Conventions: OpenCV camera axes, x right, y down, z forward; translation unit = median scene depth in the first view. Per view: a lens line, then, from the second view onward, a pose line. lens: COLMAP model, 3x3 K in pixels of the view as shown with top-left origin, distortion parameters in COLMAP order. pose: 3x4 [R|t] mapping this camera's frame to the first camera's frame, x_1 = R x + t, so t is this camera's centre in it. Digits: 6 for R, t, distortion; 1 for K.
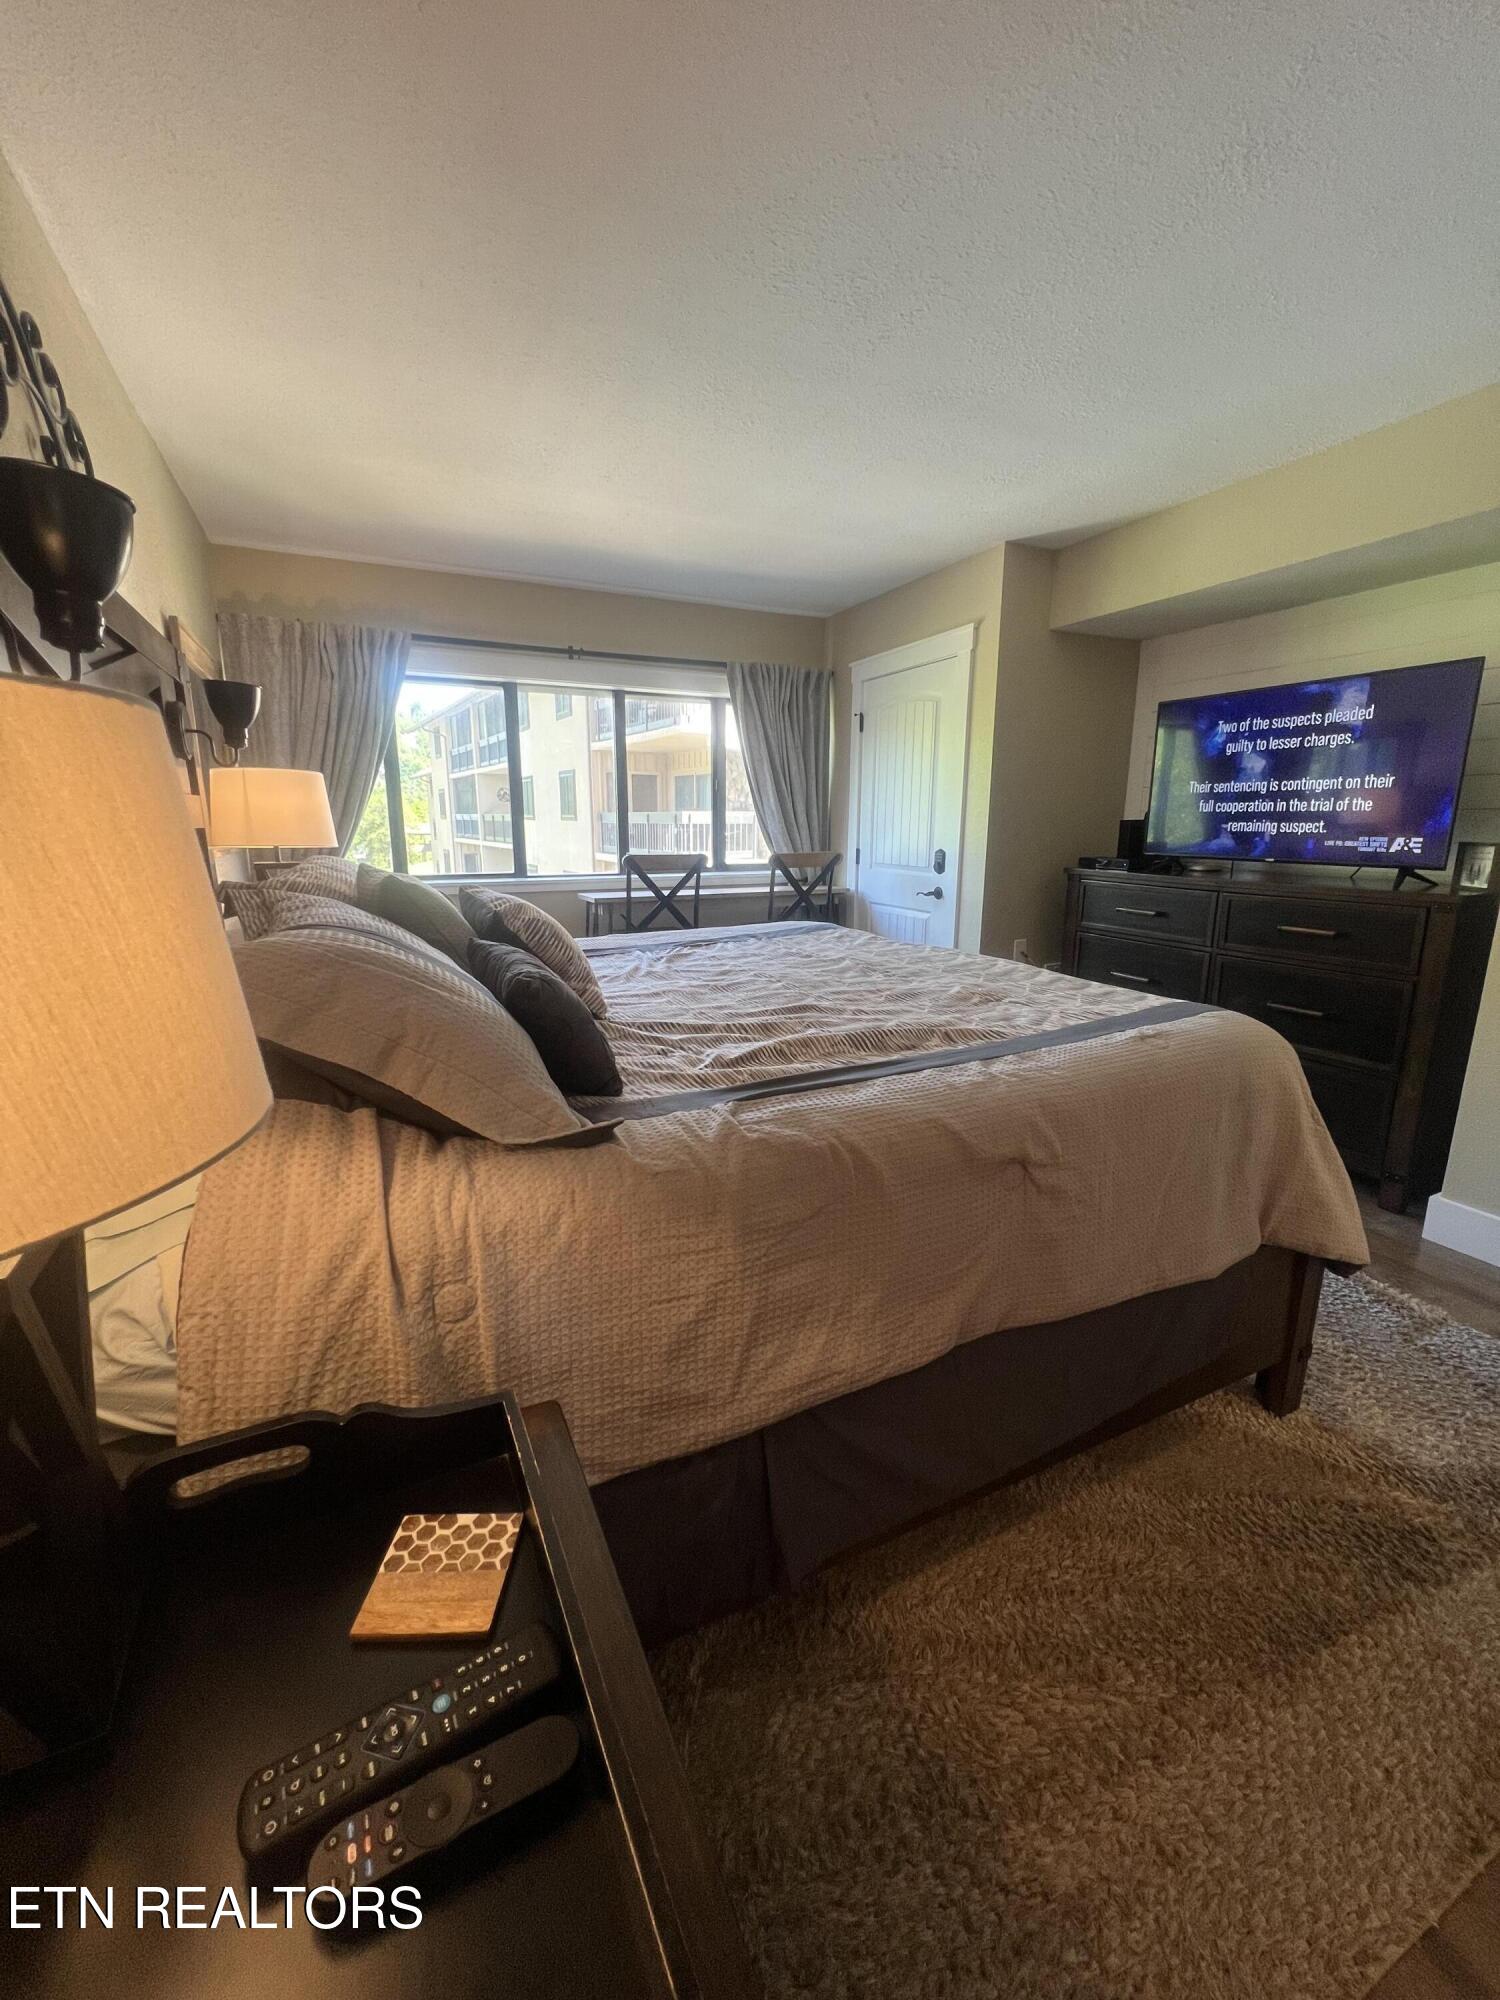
lens RADIAL K [[795.7, 0, 750.0], [0, 795.7, 1000.0], [0, 0, 1]] dist [0.000959, -0.000091]
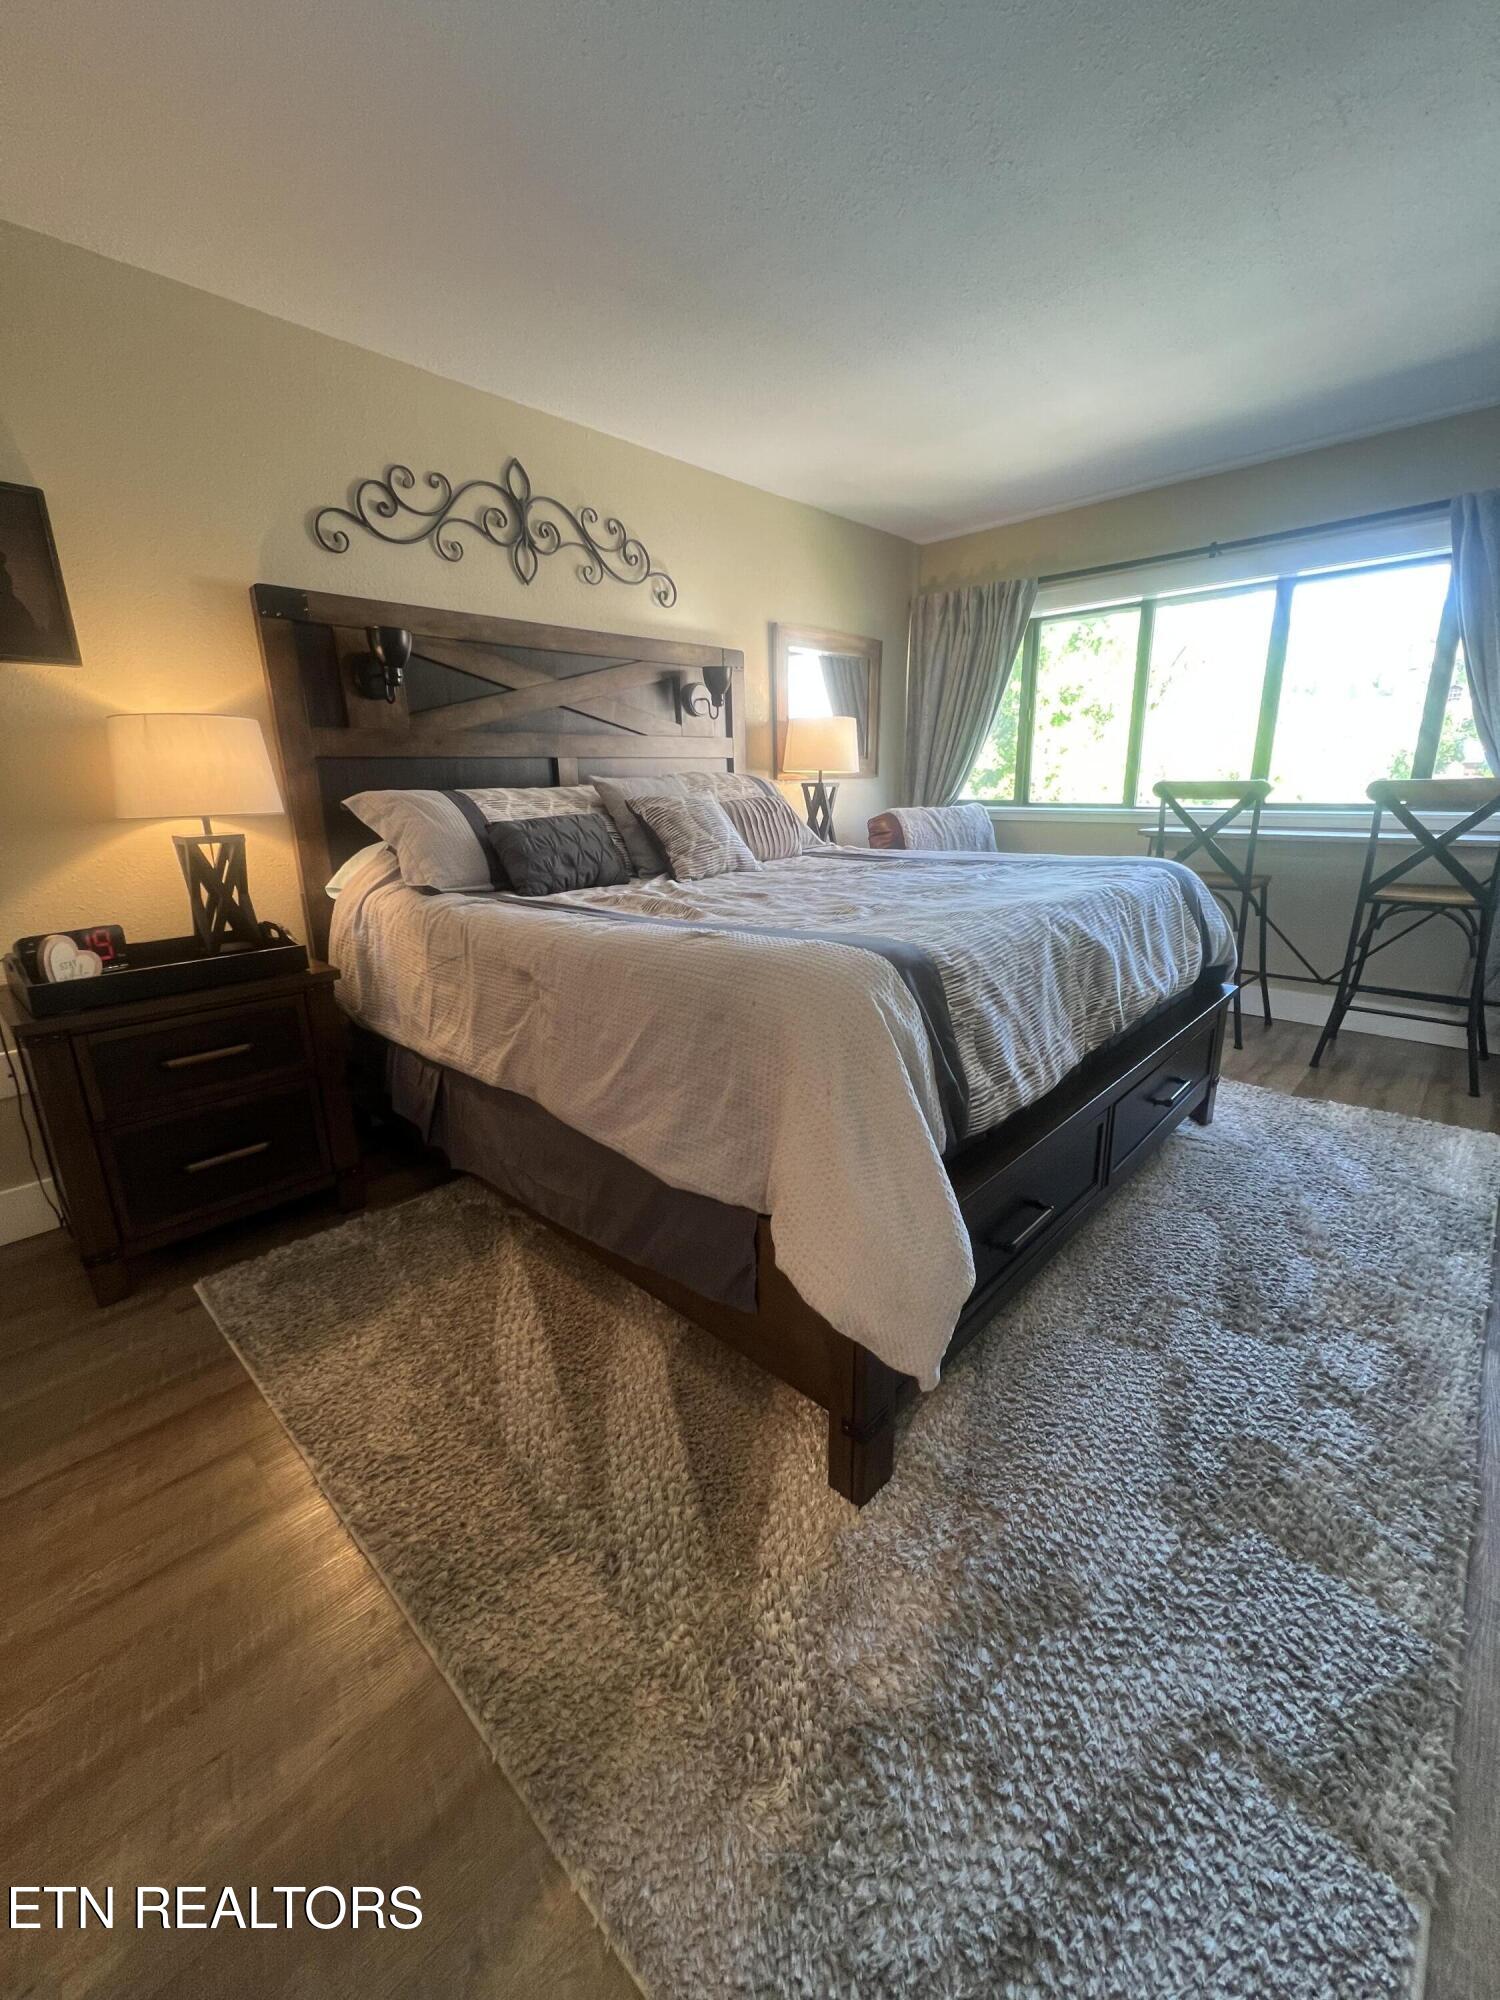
lens RADIAL K [[795.7, 0, 750.0], [0, 795.7, 1000.0], [0, 0, 1]] dist [0.000959, -0.000091]
pose [[0.353209, 0.255782, -0.899899, 0.511541], [-0.172709, 0.963194, 0.205984, -0.048925], [0.919464, 0.082665, 0.384385, 0.230685]]
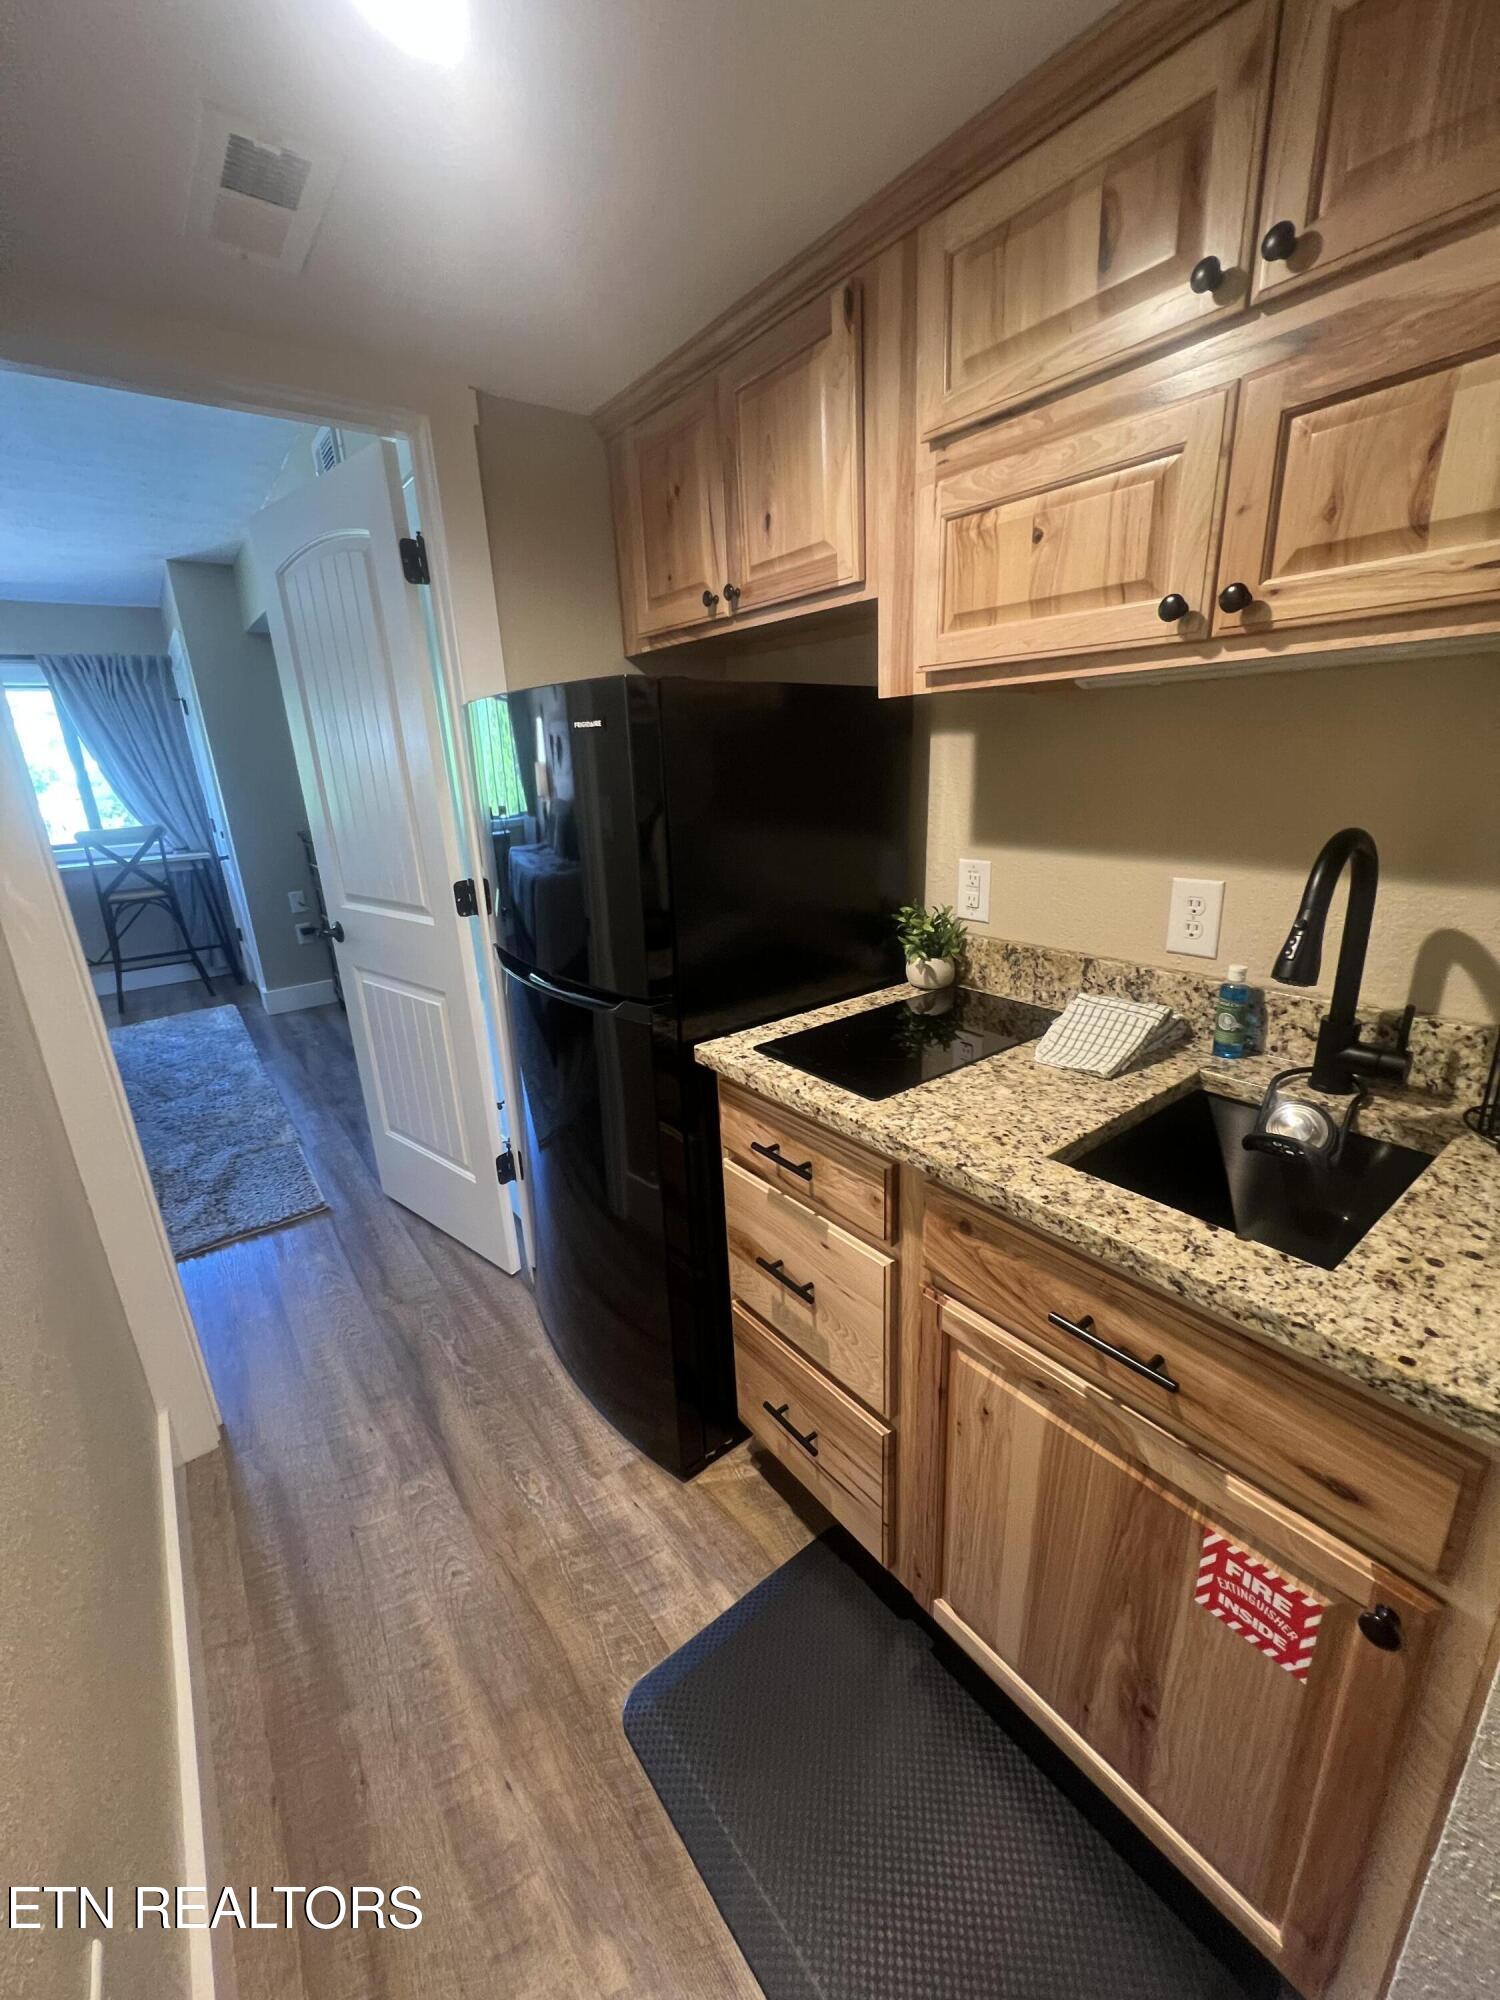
lens RADIAL K [[795.7, 0, 750.0], [0, 795.7, 1000.0], [0, 0, 1]] dist [0.000959, -0.000091]
pose [[0.989240, -0.076613, 0.124635, 0.819602], [0.066499, 0.994296, 0.083384, 0.026244], [-0.130312, -0.074199, 0.988693, -0.271091]]
